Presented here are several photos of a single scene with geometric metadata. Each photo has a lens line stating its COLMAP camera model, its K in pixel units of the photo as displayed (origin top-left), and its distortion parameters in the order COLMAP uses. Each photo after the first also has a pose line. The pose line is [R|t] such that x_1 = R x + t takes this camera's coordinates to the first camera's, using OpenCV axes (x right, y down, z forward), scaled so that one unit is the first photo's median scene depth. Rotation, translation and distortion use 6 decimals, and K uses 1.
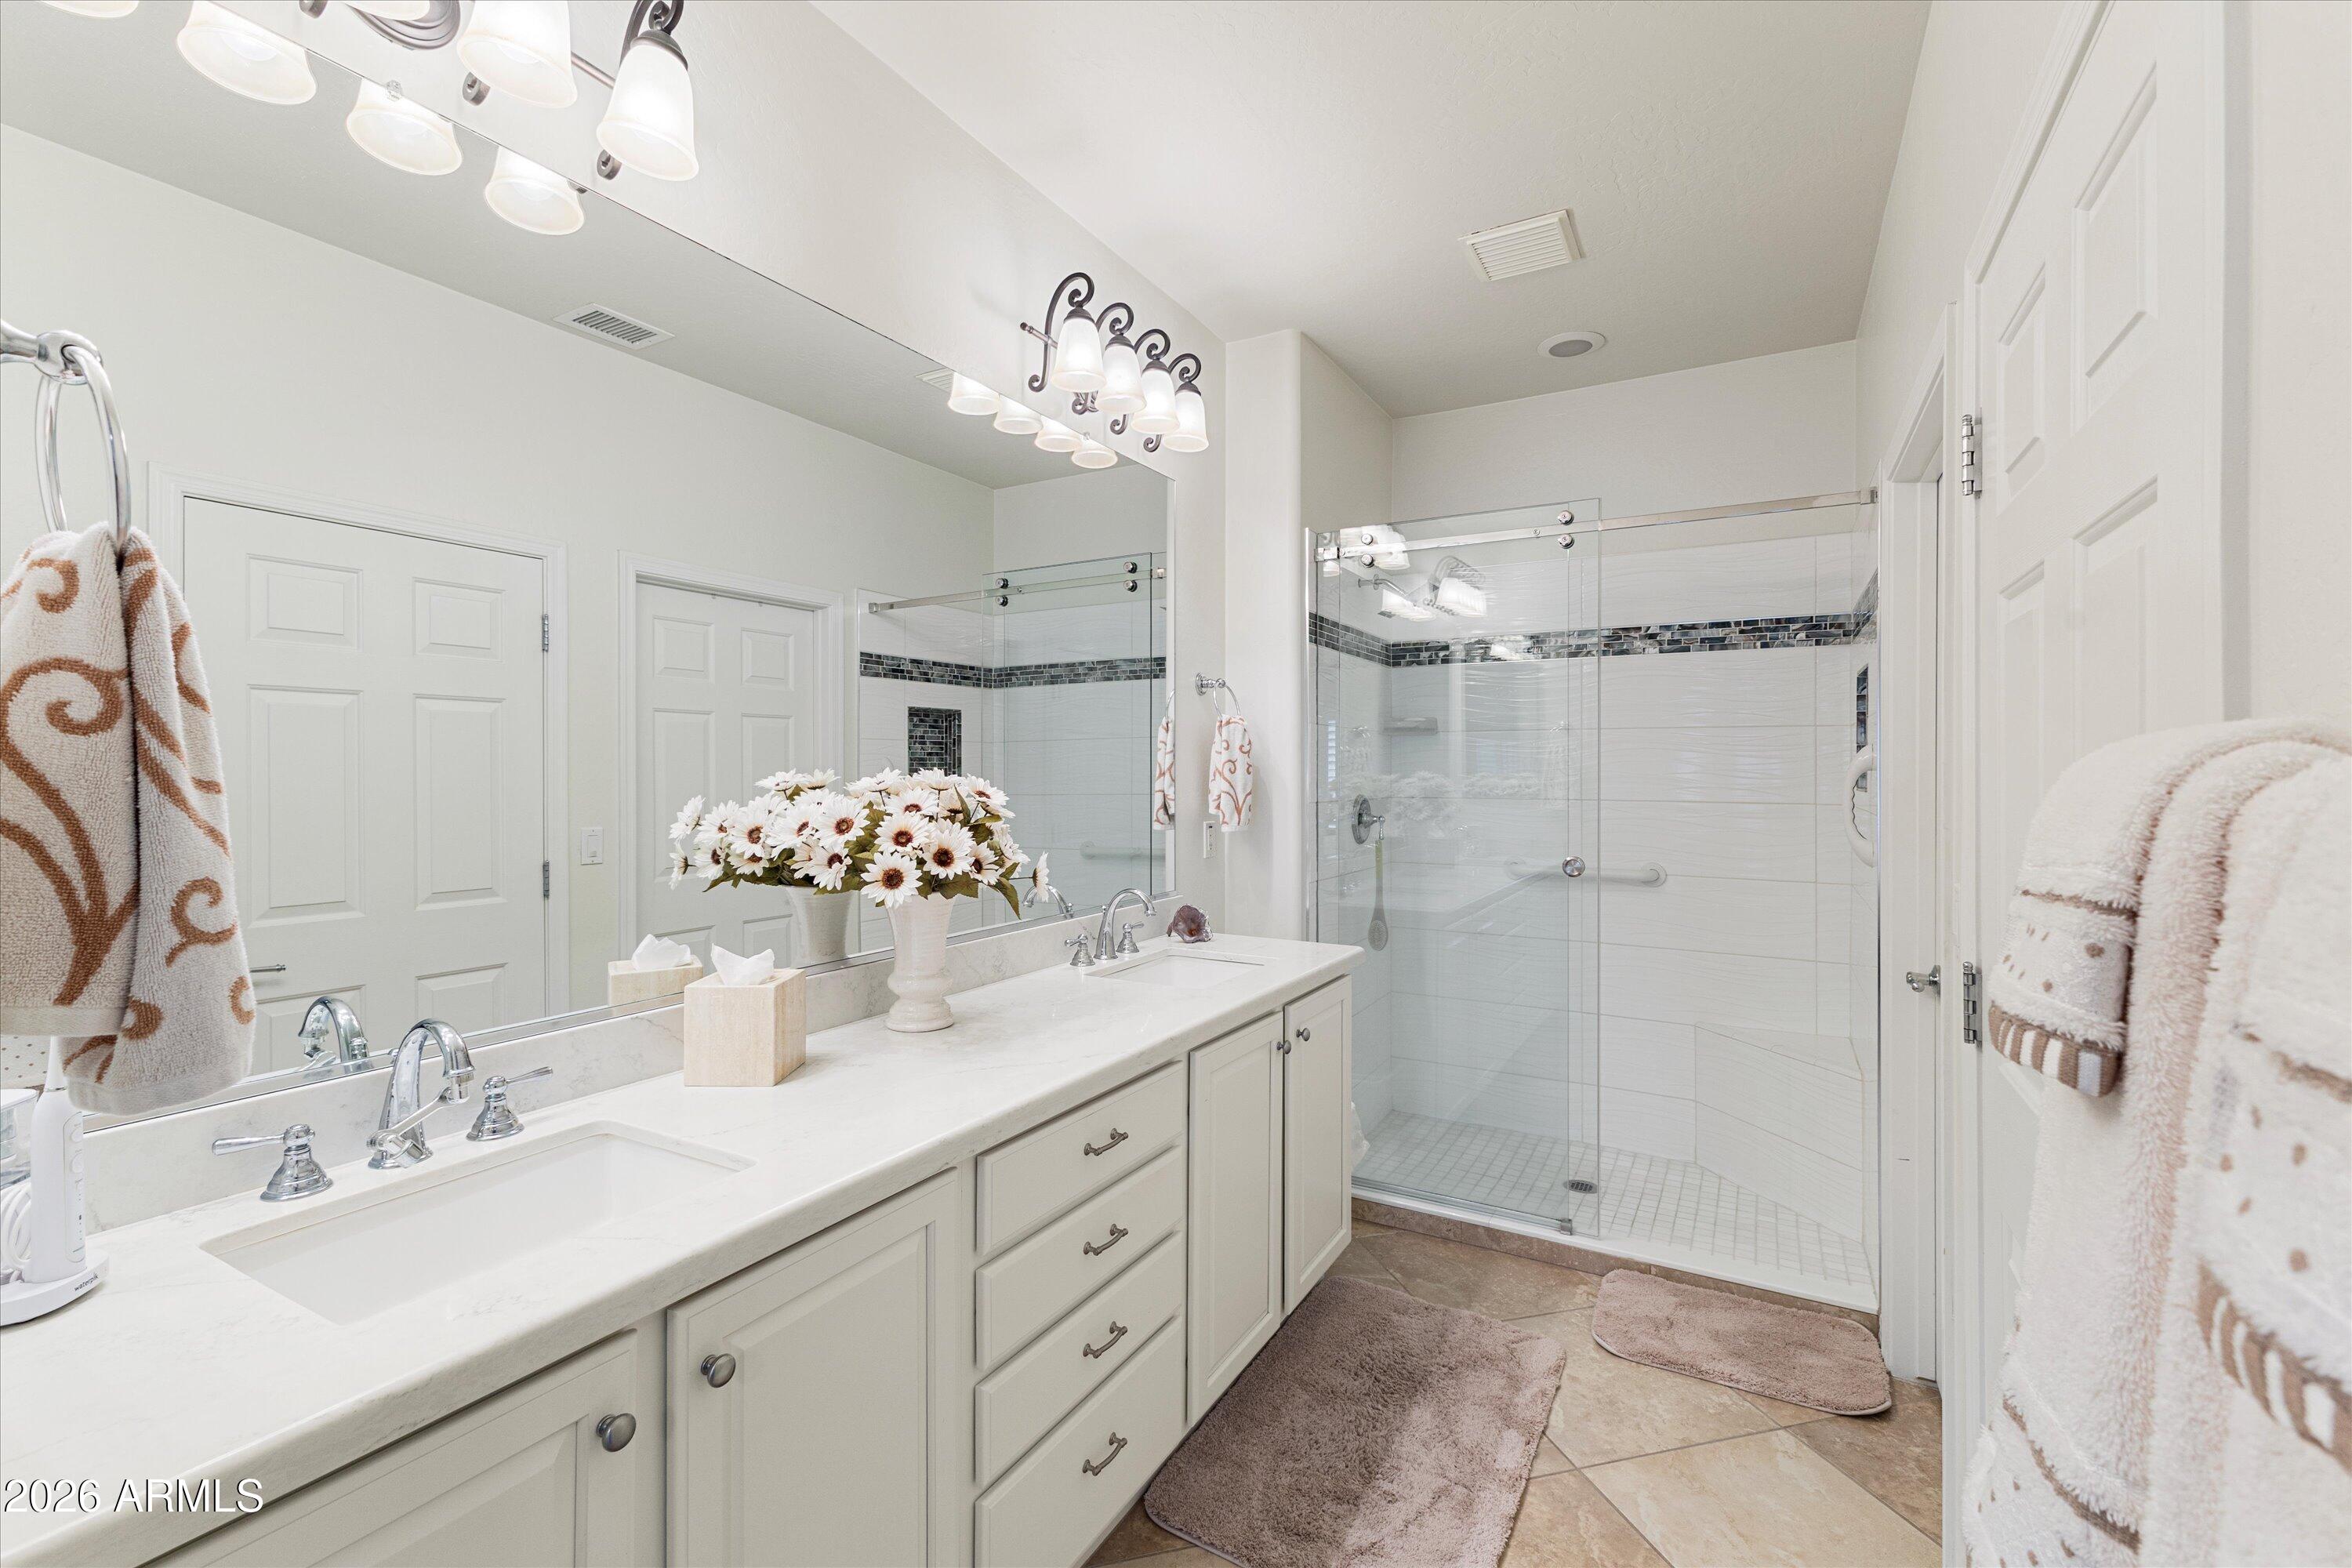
lens RADIAL K [[1016.3, 0, 1170.1], [0, 1016.3, 771.5], [0, 0, 1]] dist [0.011291, -0.002863]
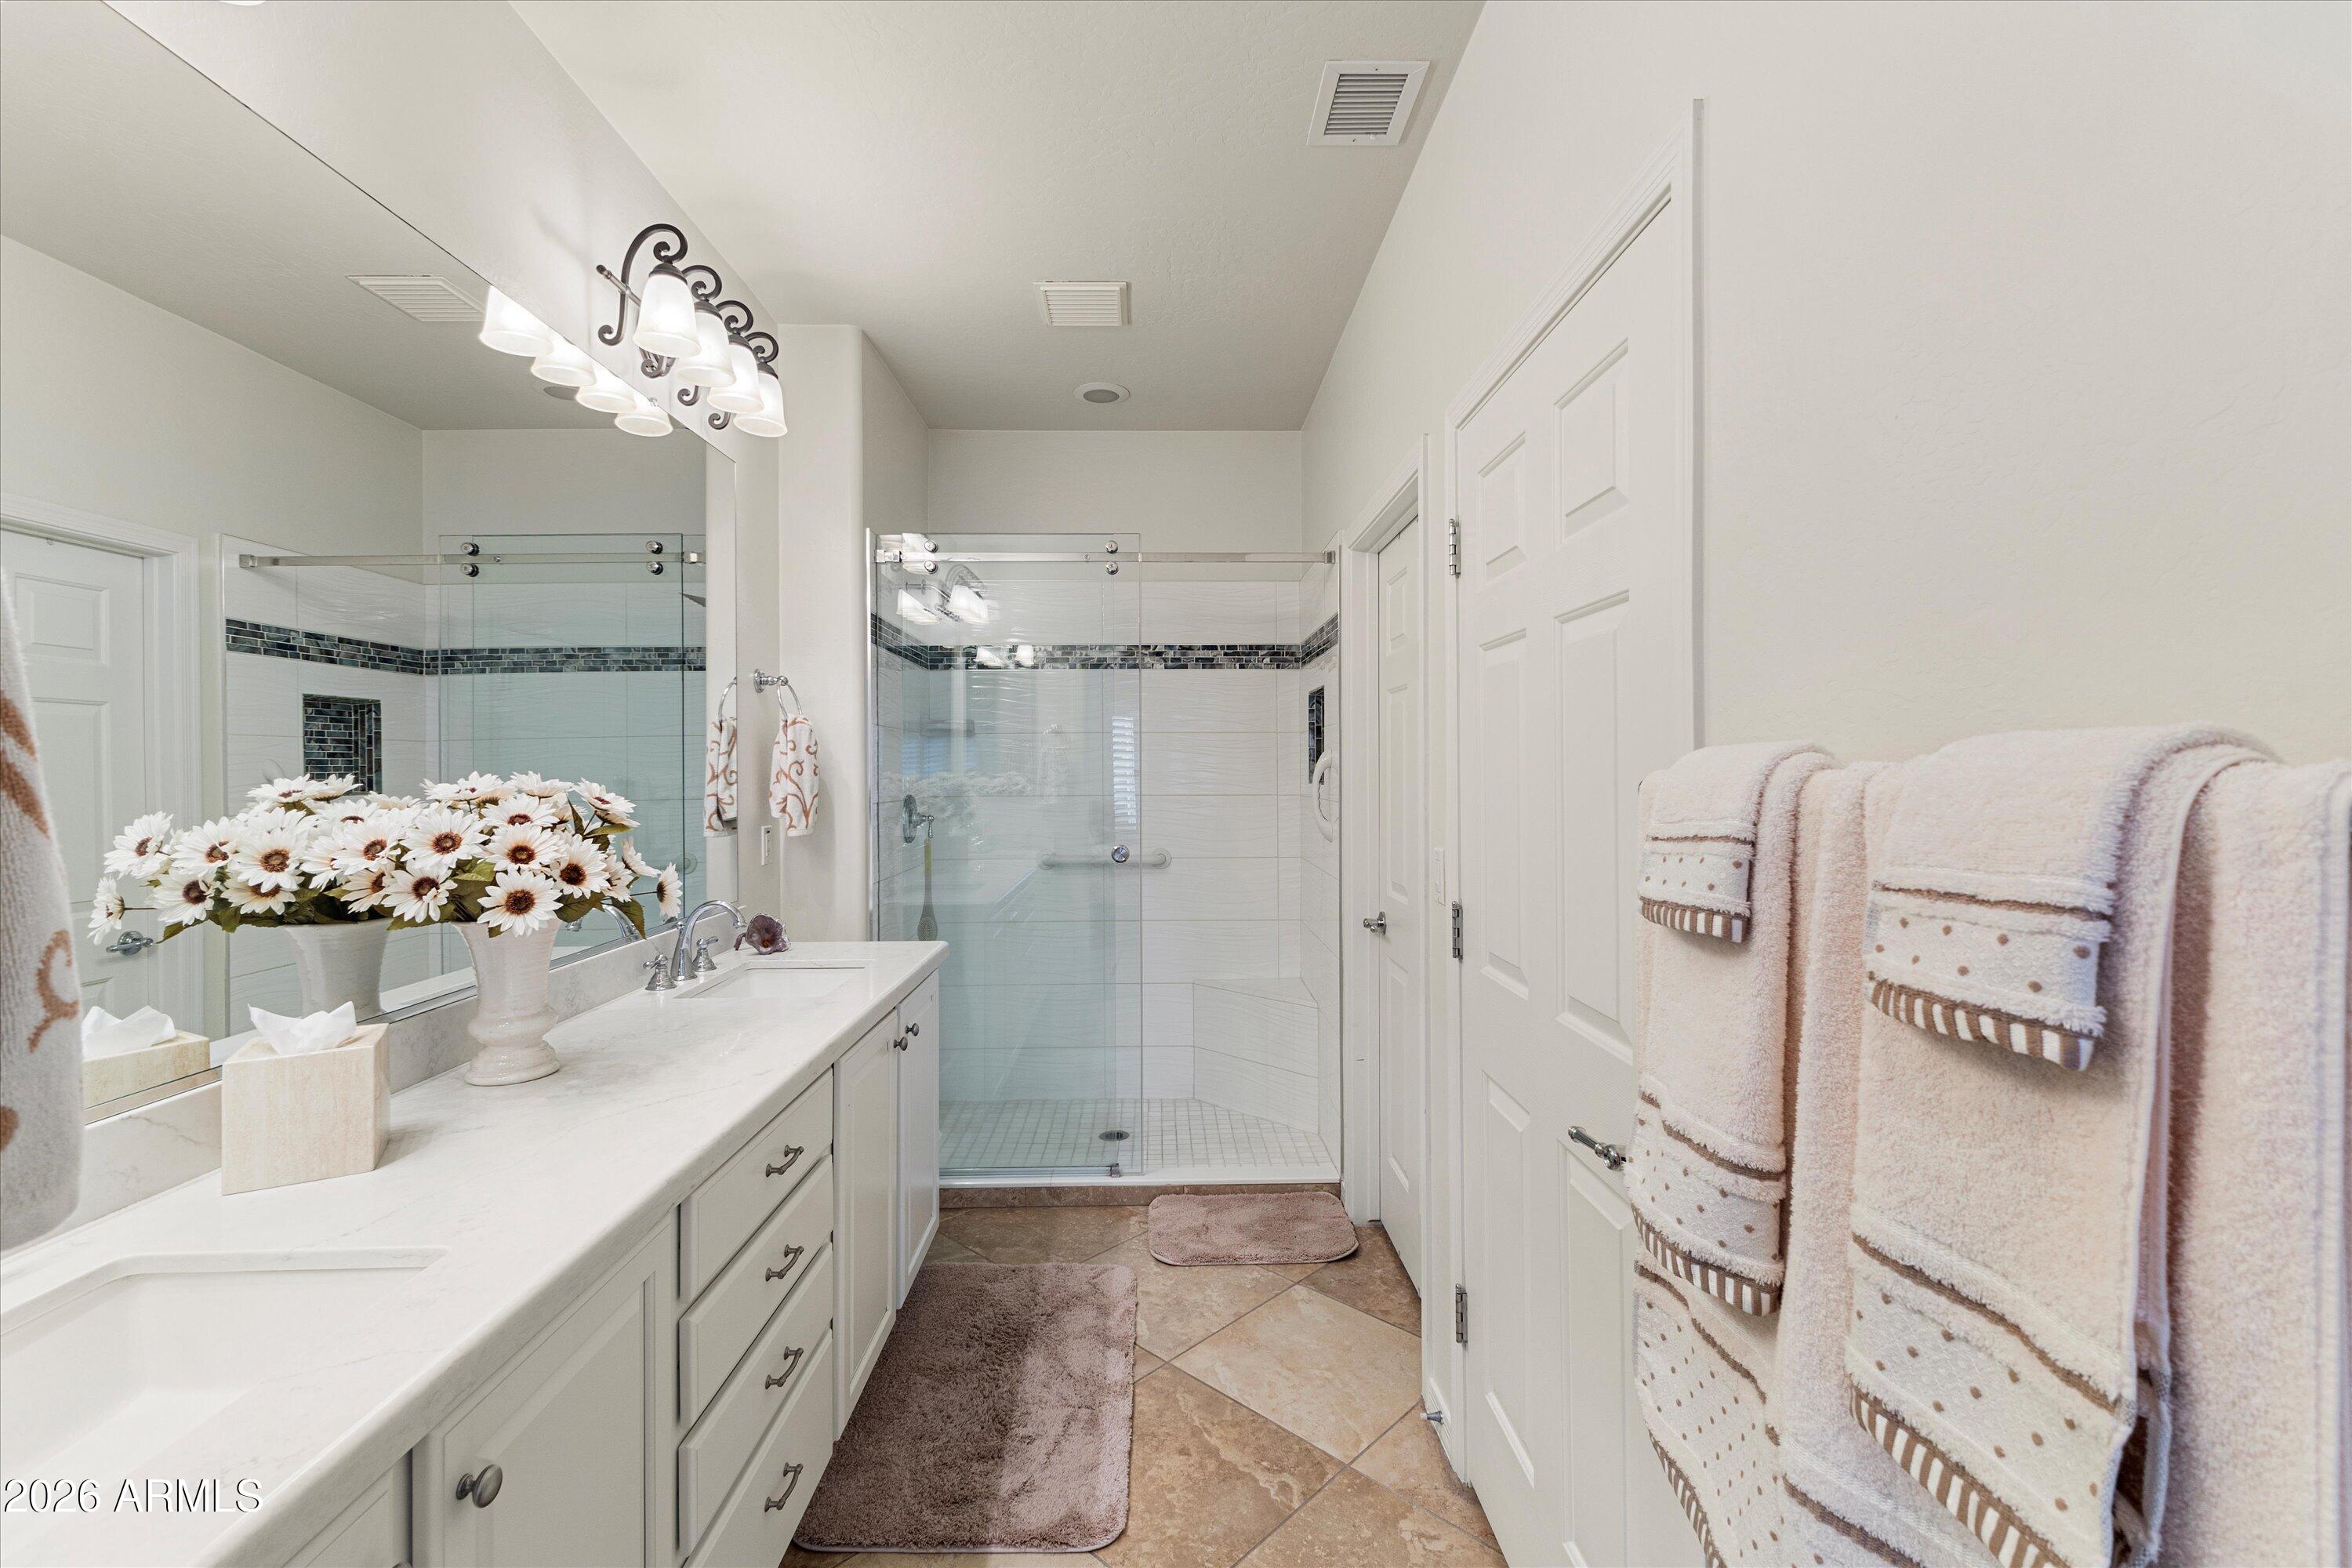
lens RADIAL K [[1016.3, 0, 1173.6], [0, 1016.3, 771.3], [0, 0, 1]] dist [0.011291, -0.002863]
pose [[0.856315, -0.007804, 0.516396, -0.174803], [0.008024, 0.999966, 0.001807, -0.000940], [-0.516392, 0.002596, 0.856348, -0.010141]]
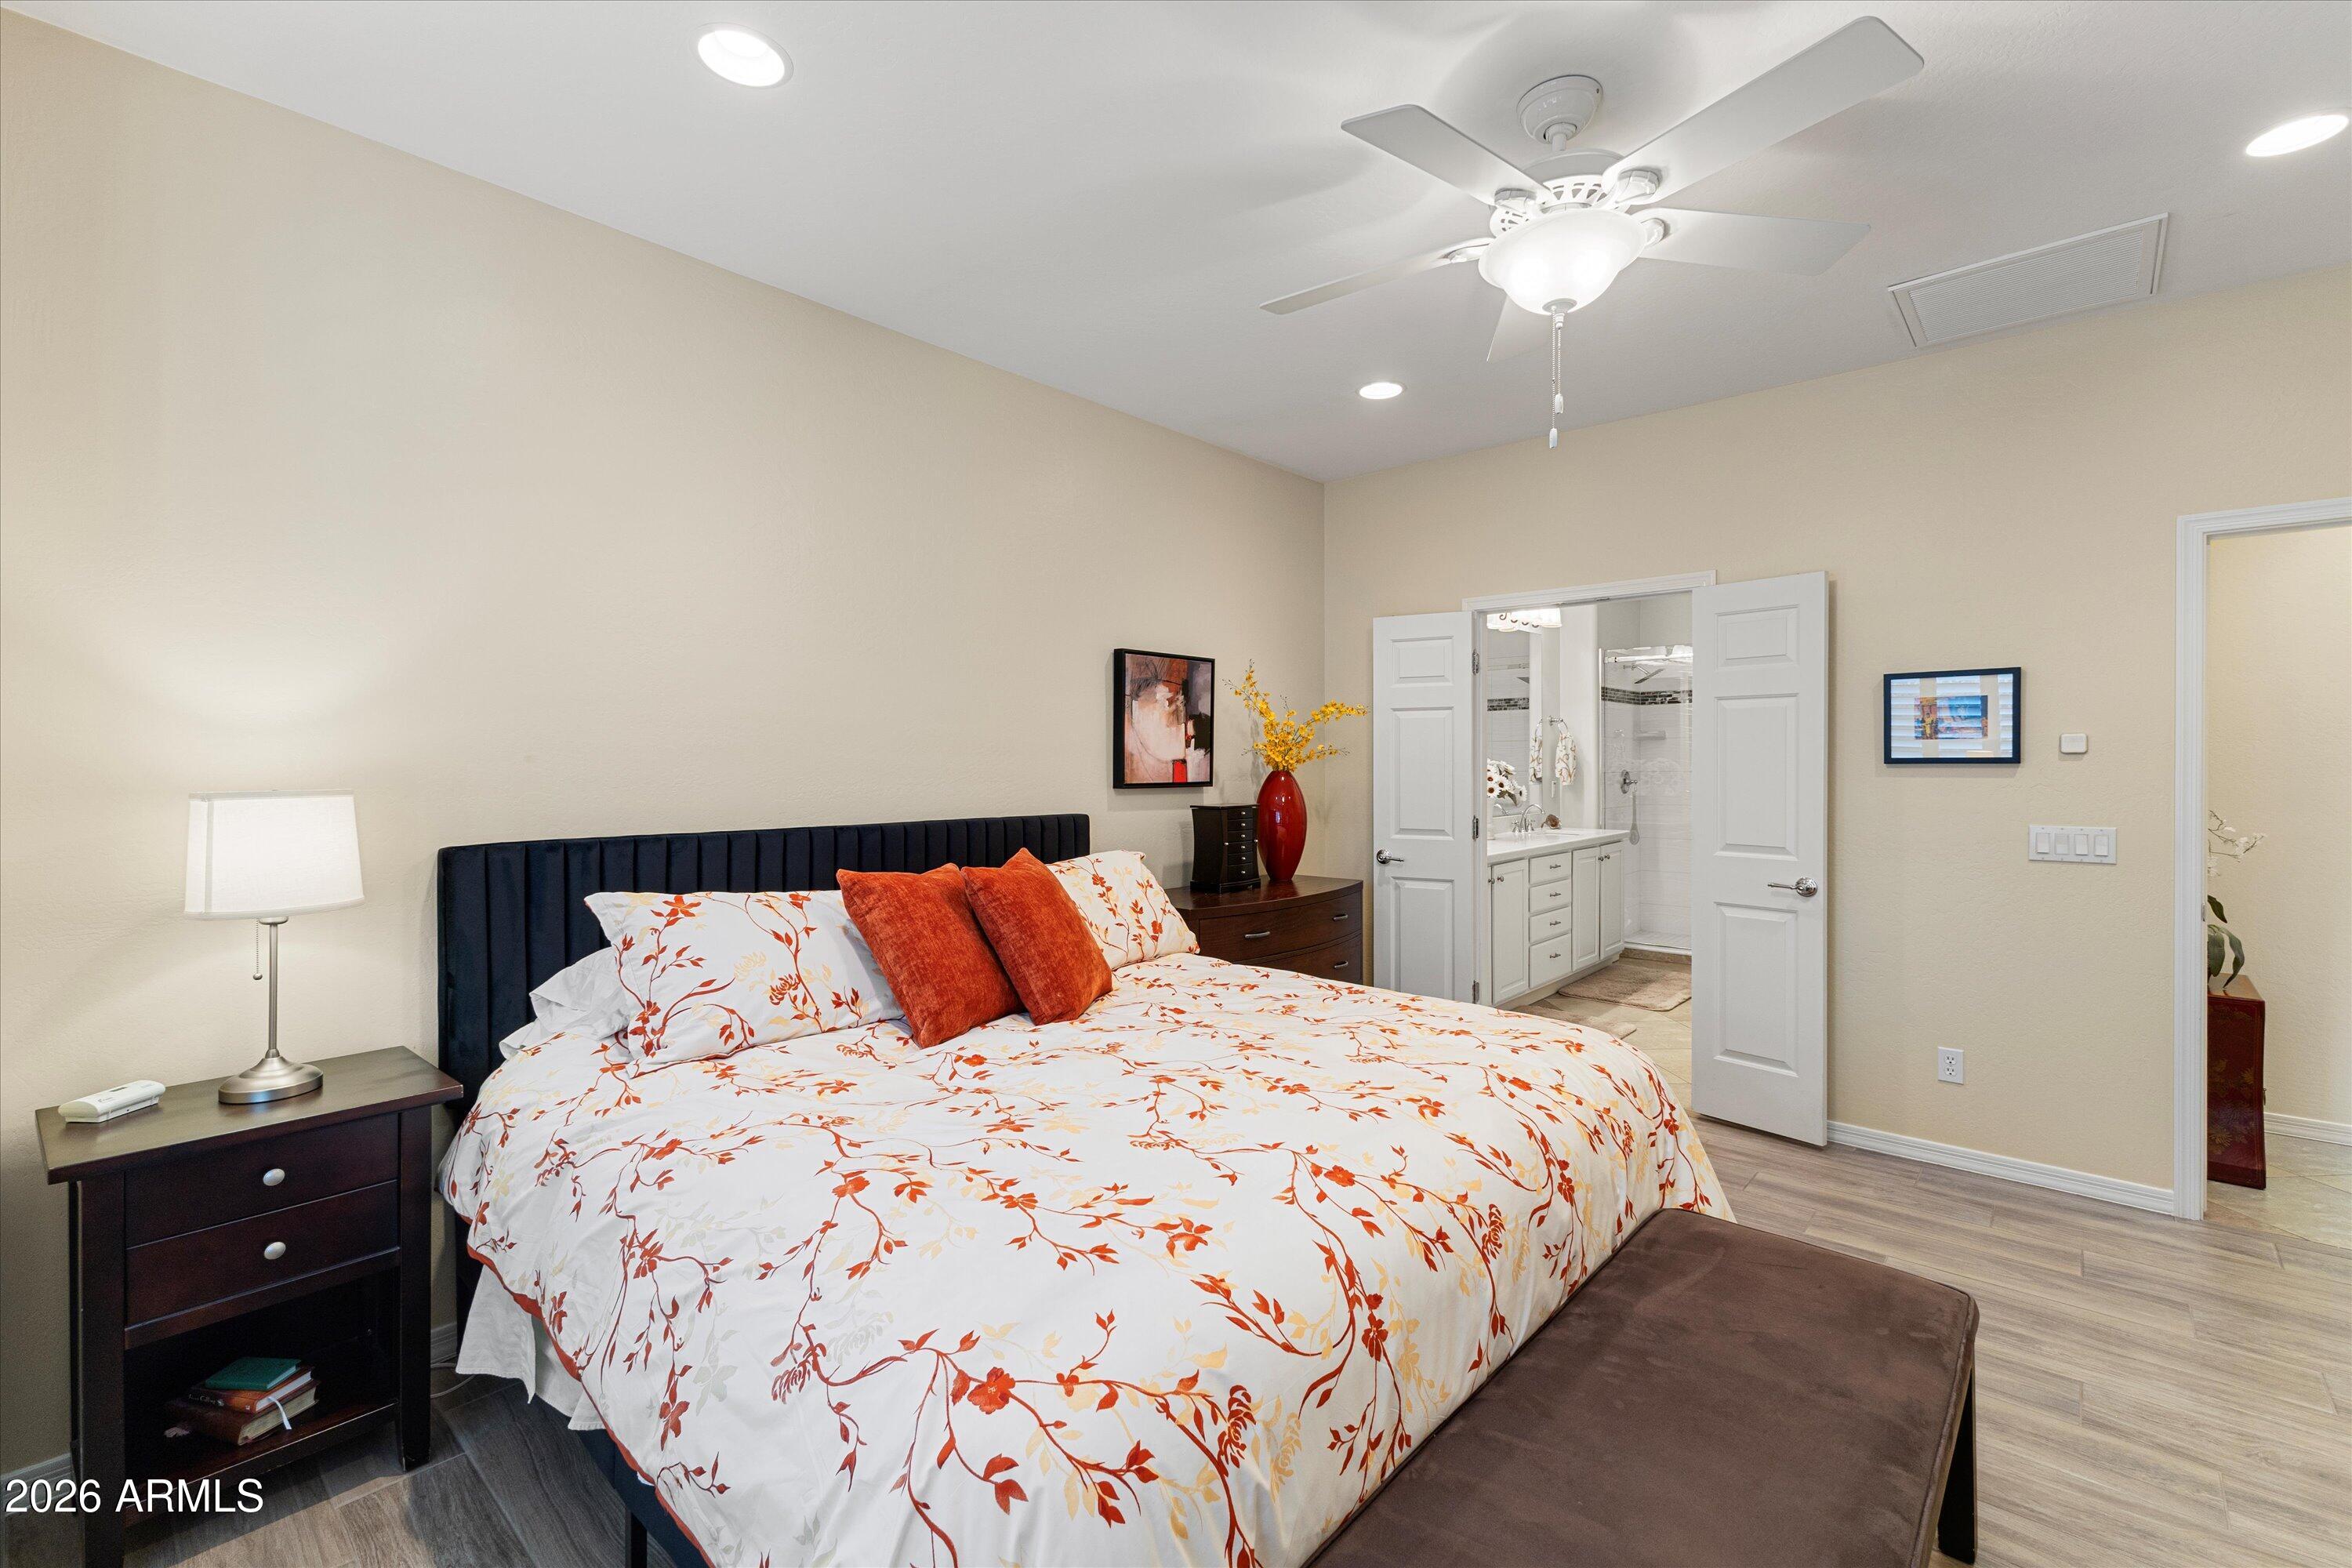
lens RADIAL K [[1016.3, 0, 1181.6], [0, 1016.3, 762.5], [0, 0, 1]] dist [0.011291, -0.002863]
pose [[0.979213, -0.005124, -0.202772, -0.434580], [0.006097, 0.999973, 0.004173, -0.009110], [0.202745, -0.005322, 0.979217, -1.912558]]
